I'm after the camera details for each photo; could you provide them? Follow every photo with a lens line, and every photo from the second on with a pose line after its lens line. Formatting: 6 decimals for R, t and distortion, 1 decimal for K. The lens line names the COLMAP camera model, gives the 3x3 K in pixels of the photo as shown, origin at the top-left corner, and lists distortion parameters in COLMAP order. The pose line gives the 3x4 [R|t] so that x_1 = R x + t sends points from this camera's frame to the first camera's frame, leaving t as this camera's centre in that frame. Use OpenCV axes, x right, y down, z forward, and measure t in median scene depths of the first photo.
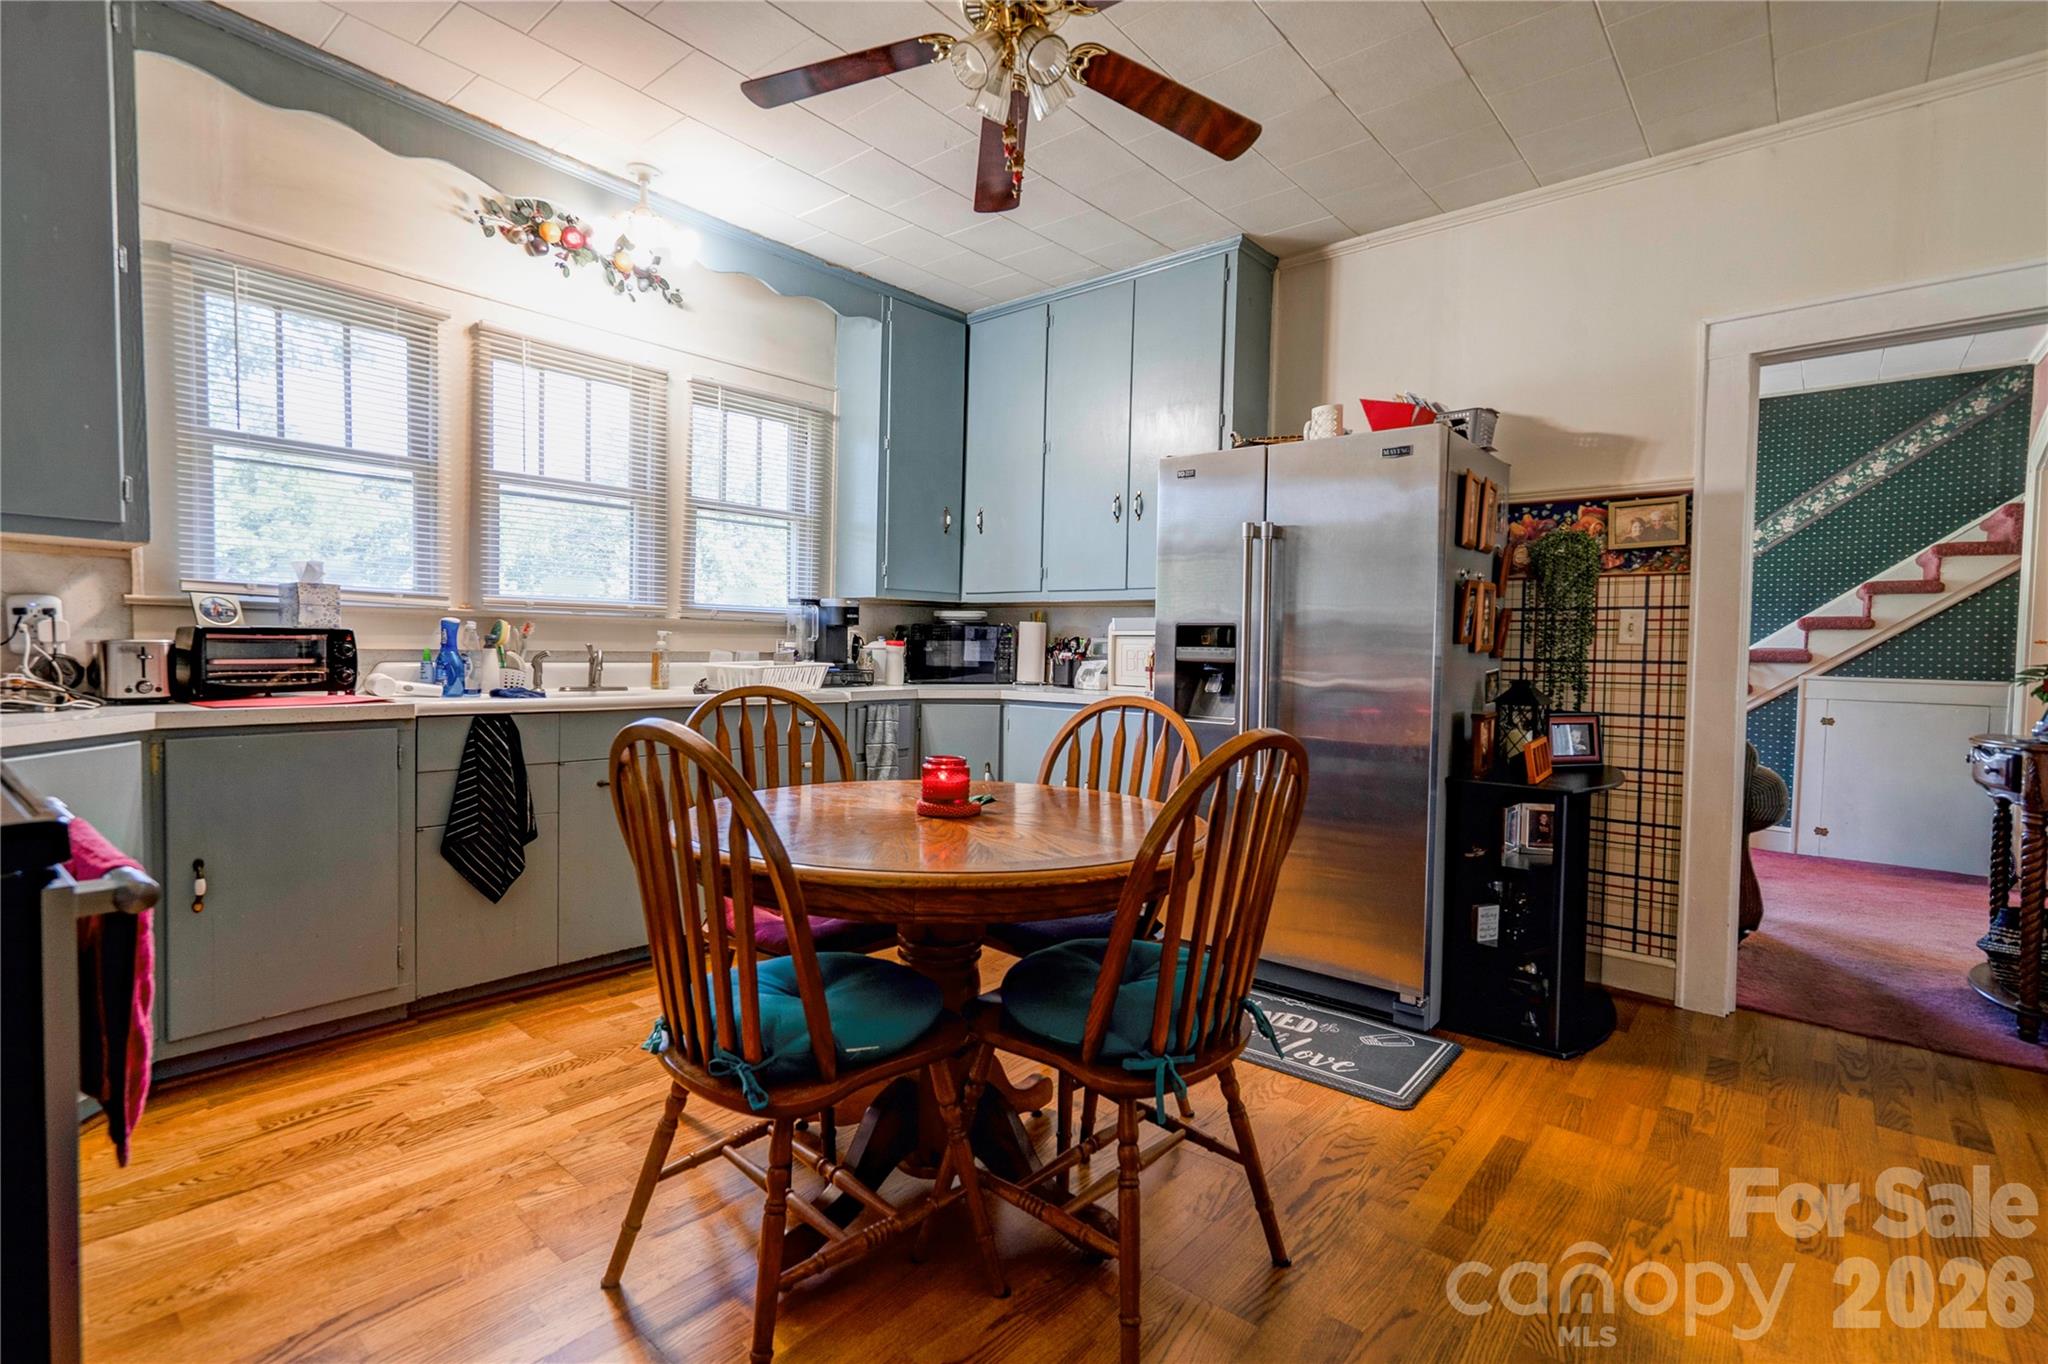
lens RADIAL K [[934.6, 0, 1014.3], [0, 934.6, 674.8], [0, 0, 1]] dist [-0.011616, 0.017329]
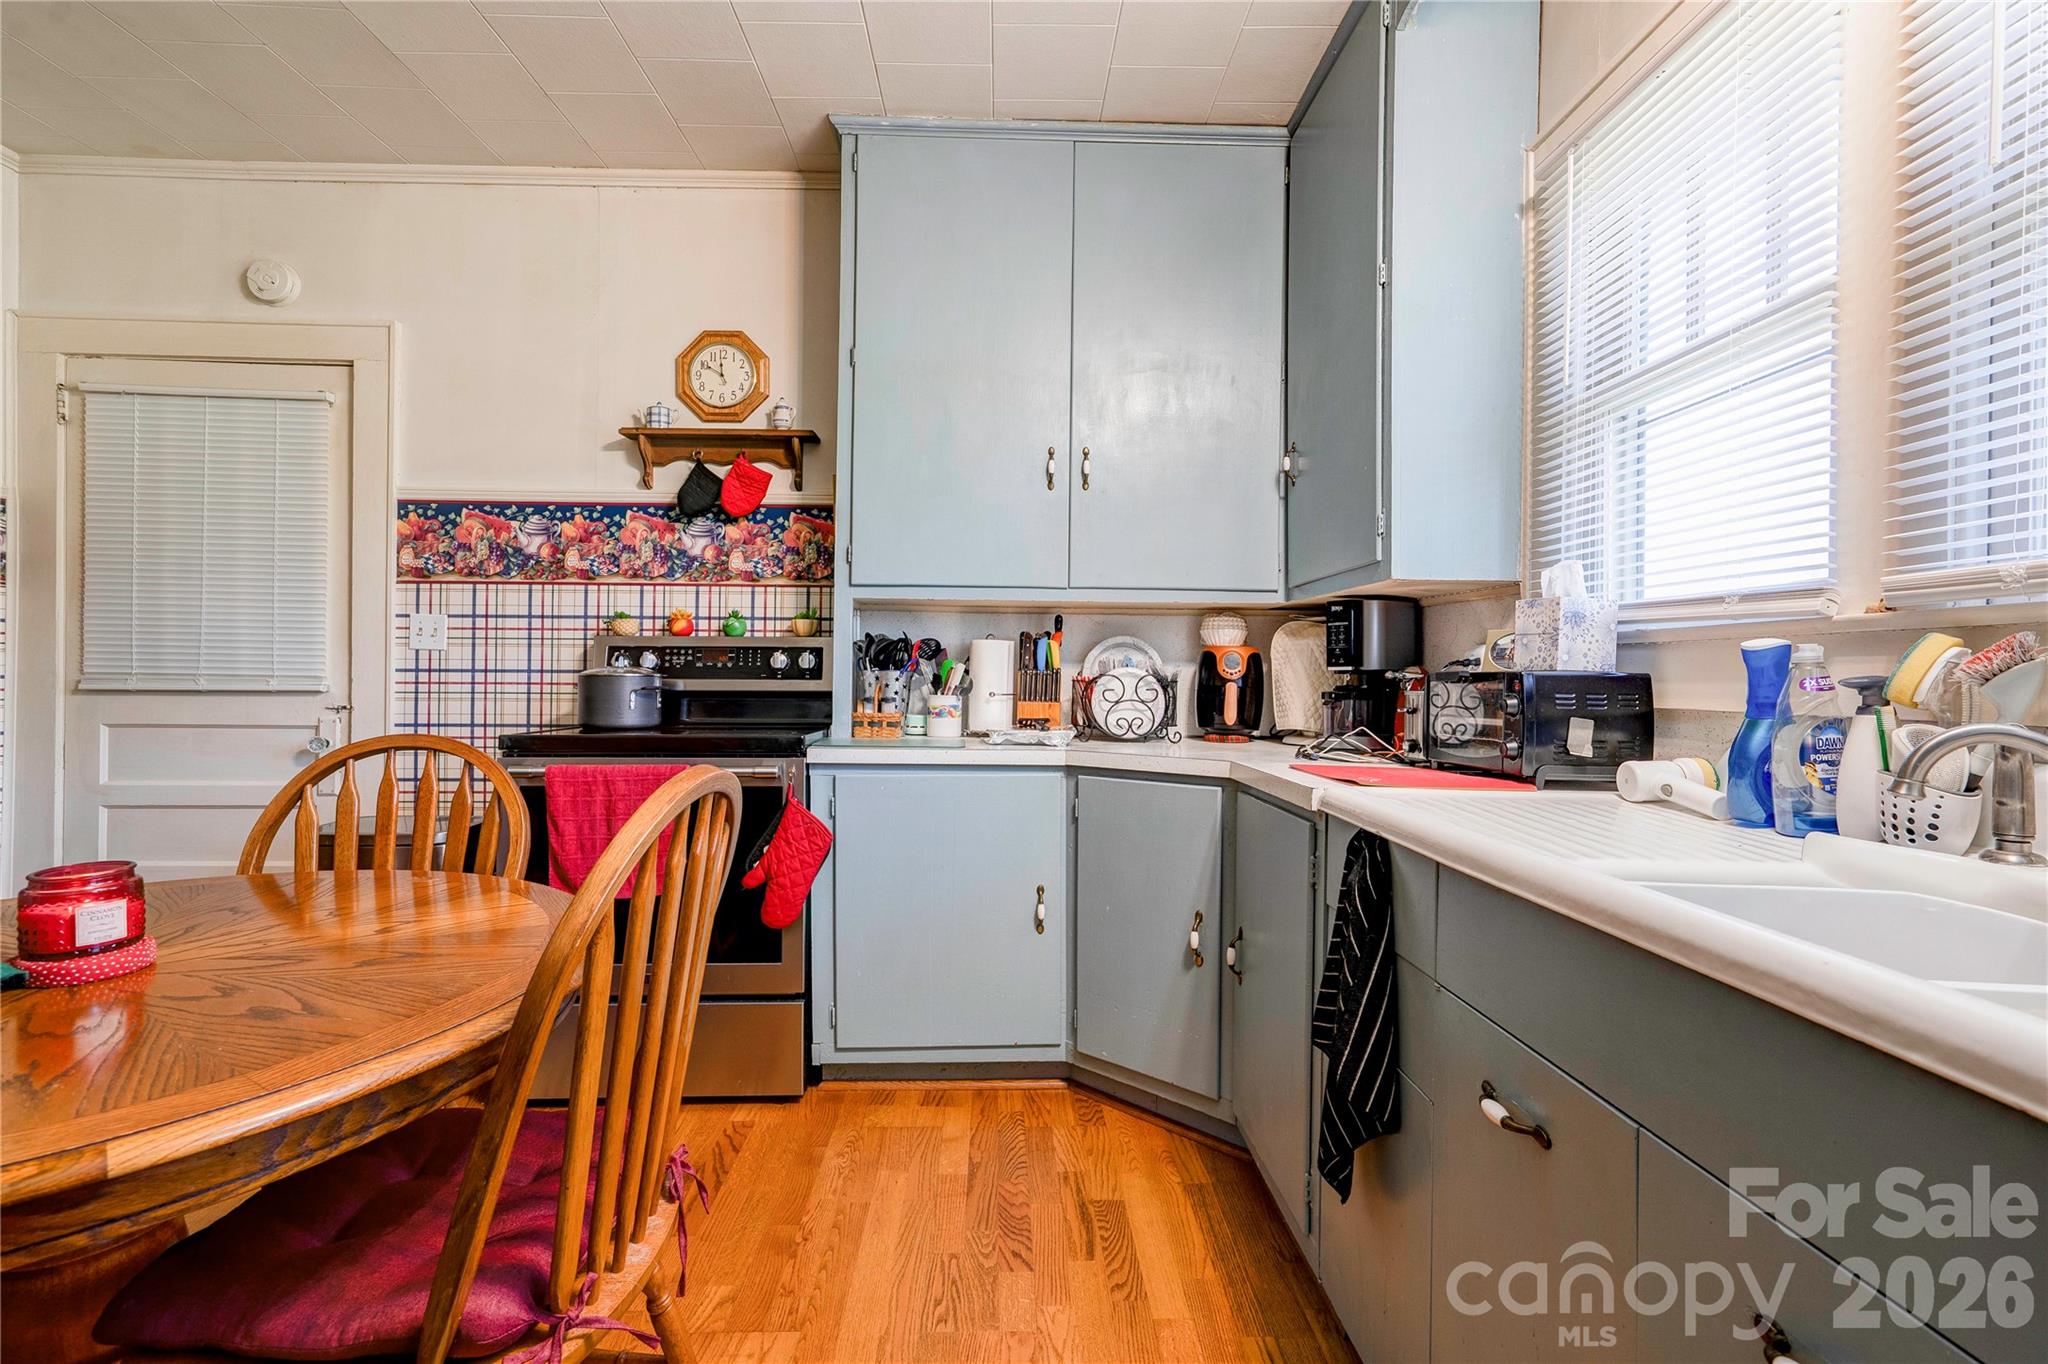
lens RADIAL K [[934.6, 0, 1014.3], [0, 934.6, 674.8], [0, 0, 1]] dist [-0.011616, 0.017329]
pose [[-0.748280, -0.023297, -0.662973, -0.096978], [-0.039385, 0.999180, 0.009340, -0.050227], [0.662212, 0.033100, -0.748585, 1.551947]]
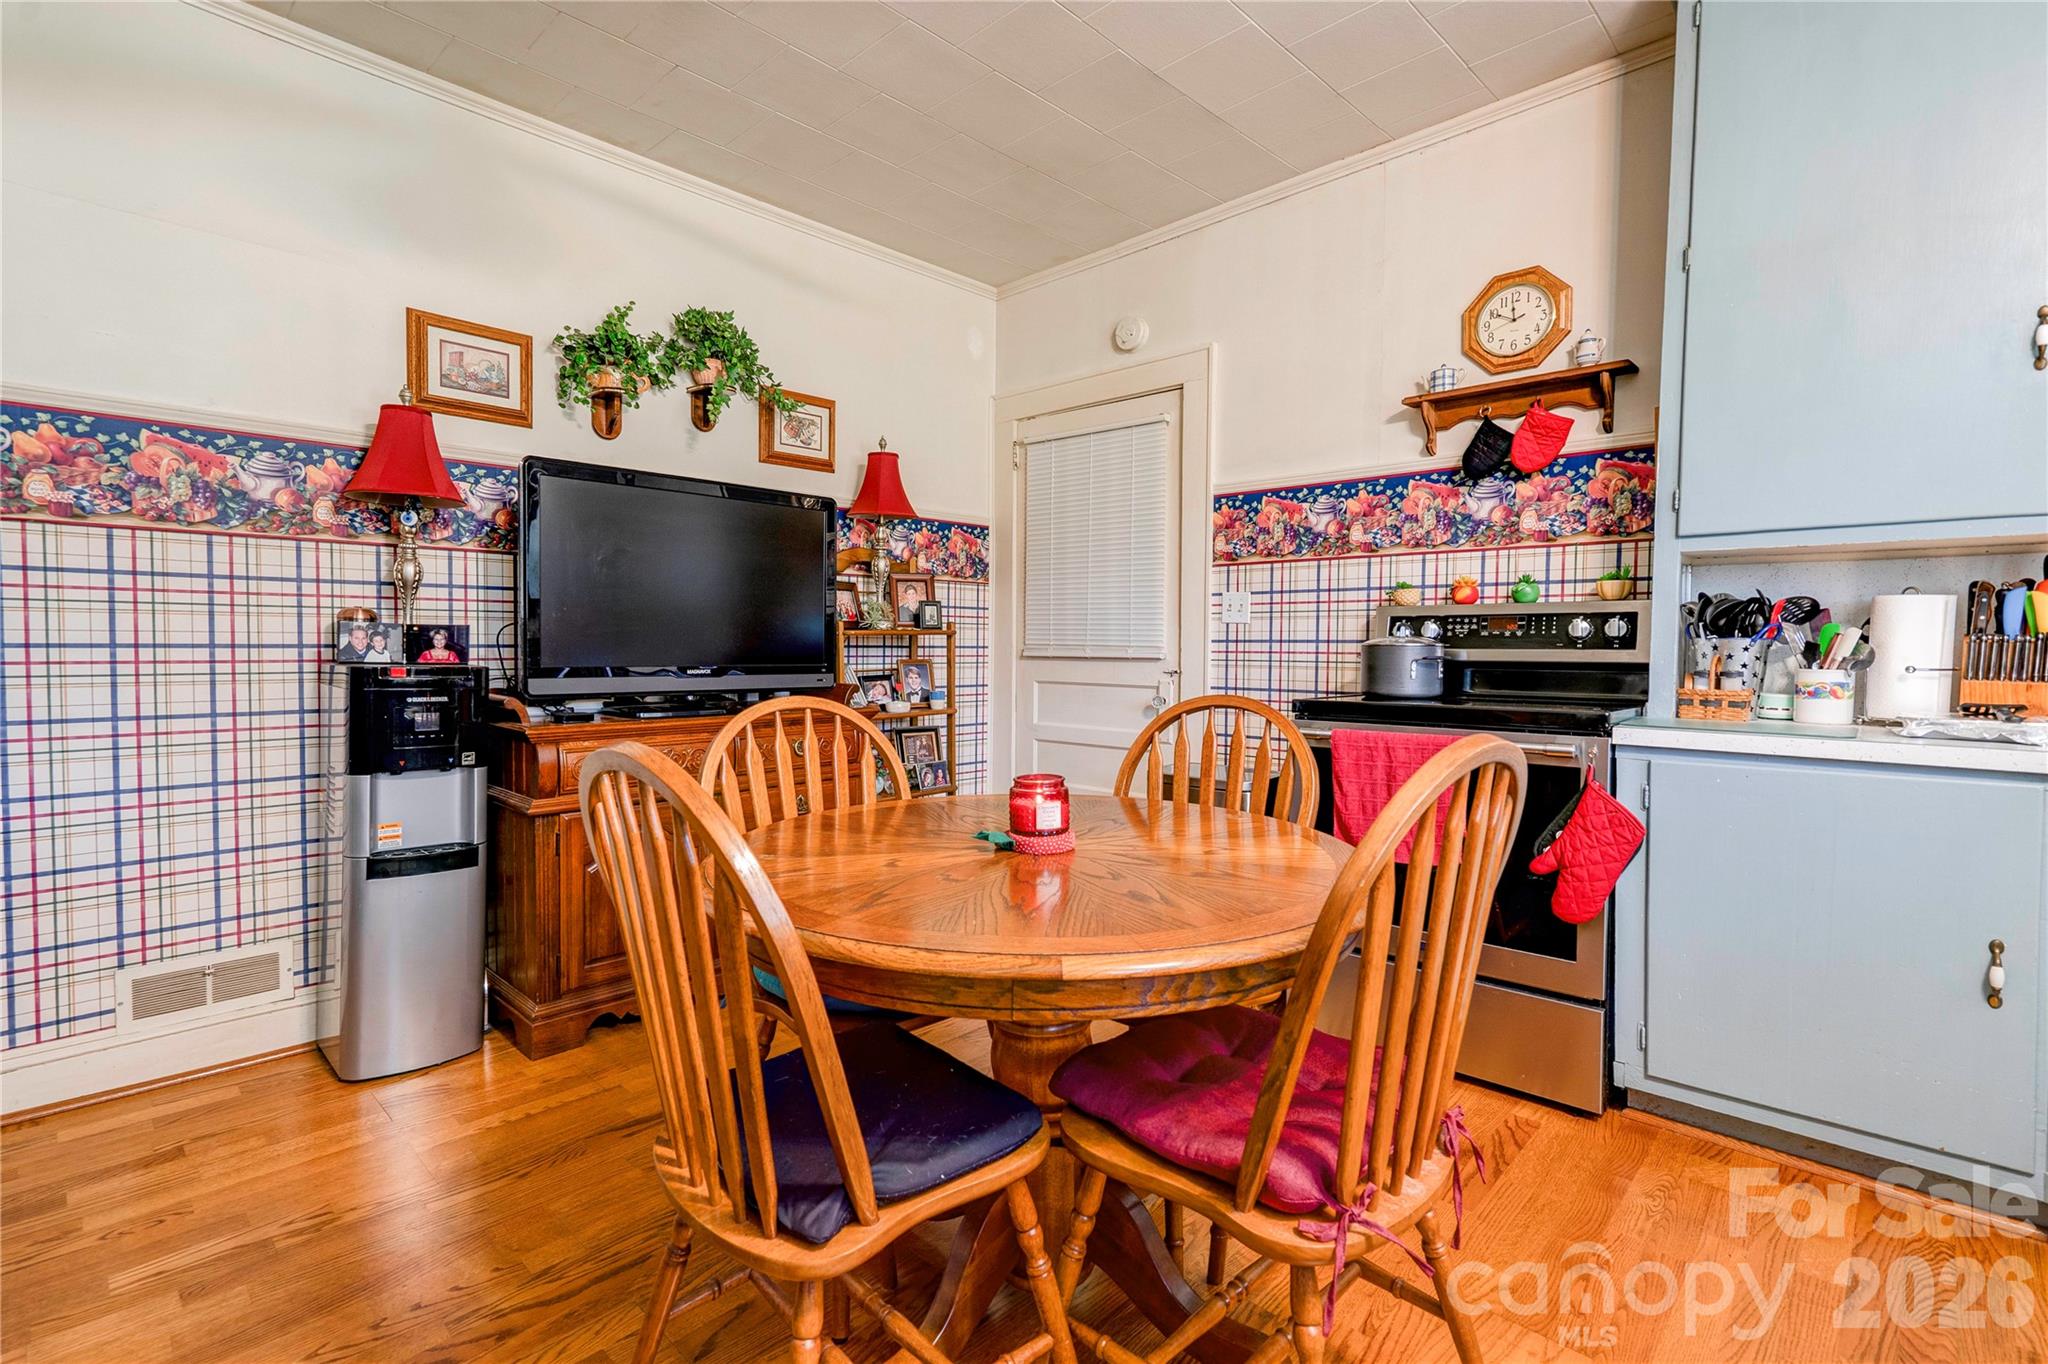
lens RADIAL K [[934.6, 0, 1014.3], [0, 934.6, 674.8], [0, 0, 1]] dist [-0.011616, 0.017329]
pose [[-0.997509, -0.022257, 0.066929, -0.084614], [-0.017852, 0.997679, 0.065706, -0.050954], [-0.068237, 0.064347, -0.995592, 1.587267]]
